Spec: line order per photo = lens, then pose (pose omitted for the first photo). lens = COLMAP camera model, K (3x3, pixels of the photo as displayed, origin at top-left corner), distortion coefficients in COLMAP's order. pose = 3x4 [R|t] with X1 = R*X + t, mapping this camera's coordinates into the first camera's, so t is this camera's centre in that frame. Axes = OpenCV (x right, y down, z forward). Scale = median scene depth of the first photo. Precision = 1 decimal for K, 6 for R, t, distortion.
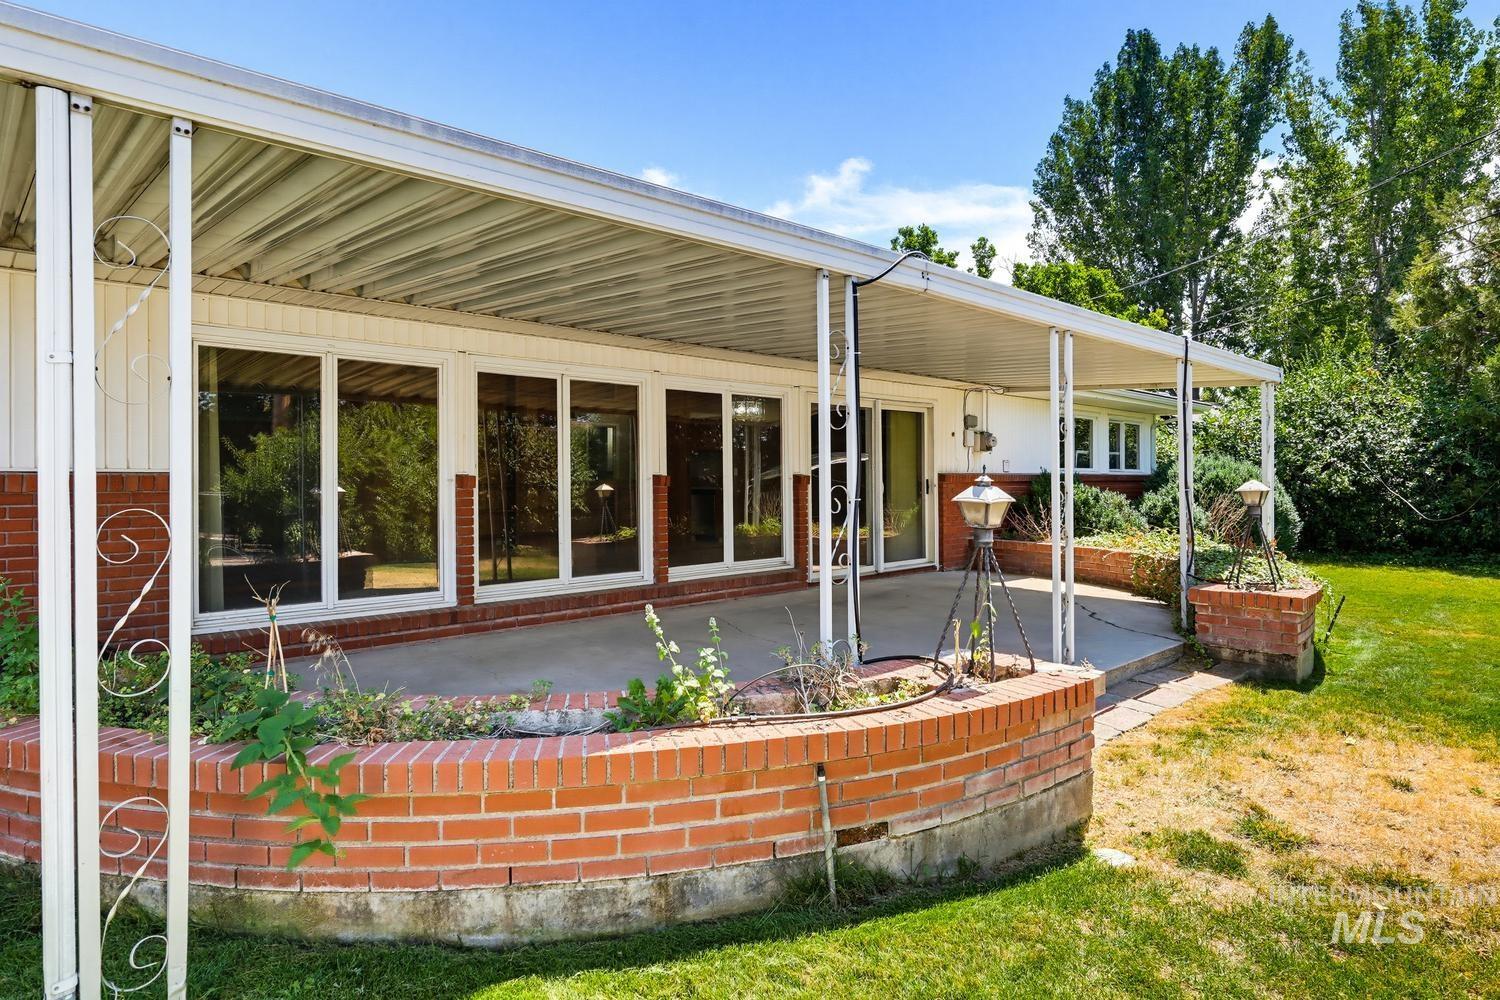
lens RADIAL K [[829.5, 0, 759.1], [0, 829.5, 487.8], [0, 0, 1]] dist [0.001825, 0.000838]
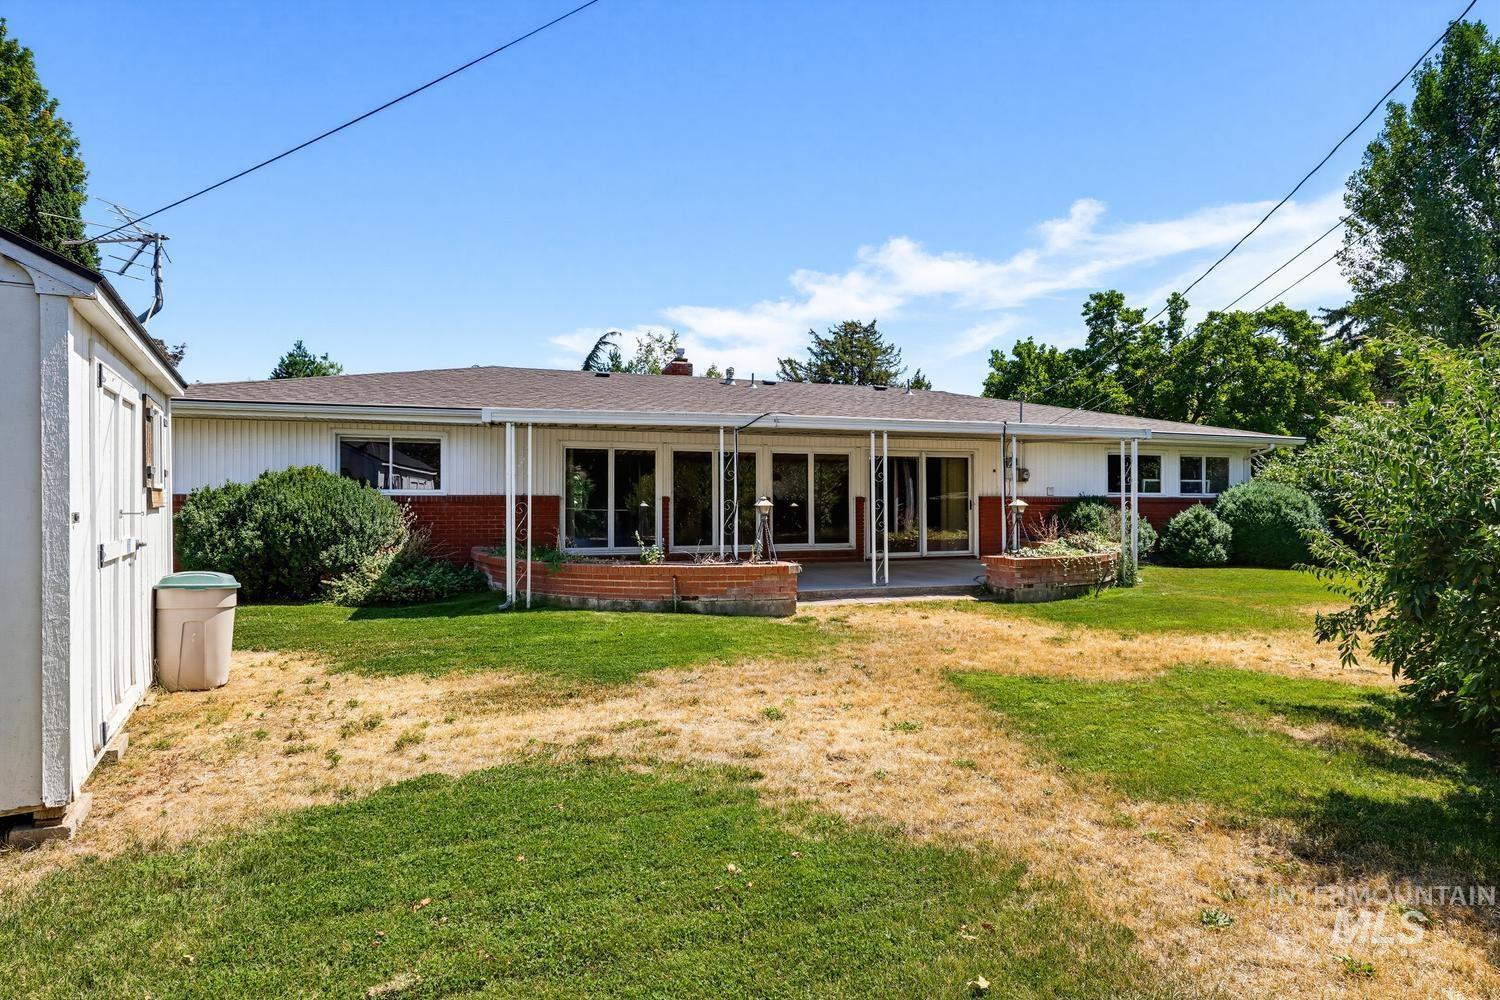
lens RADIAL K [[750.0, 0, 752.1], [0, 750.0, 518.5], [0, 0, 1]] dist [0.001714, 0.000252]
pose [[0.899621, 0.011589, -0.436517, 0.455673], [-0.007166, 0.999905, 0.011778, 0.010877], [0.436612, -0.007468, 0.899619, -0.453406]]
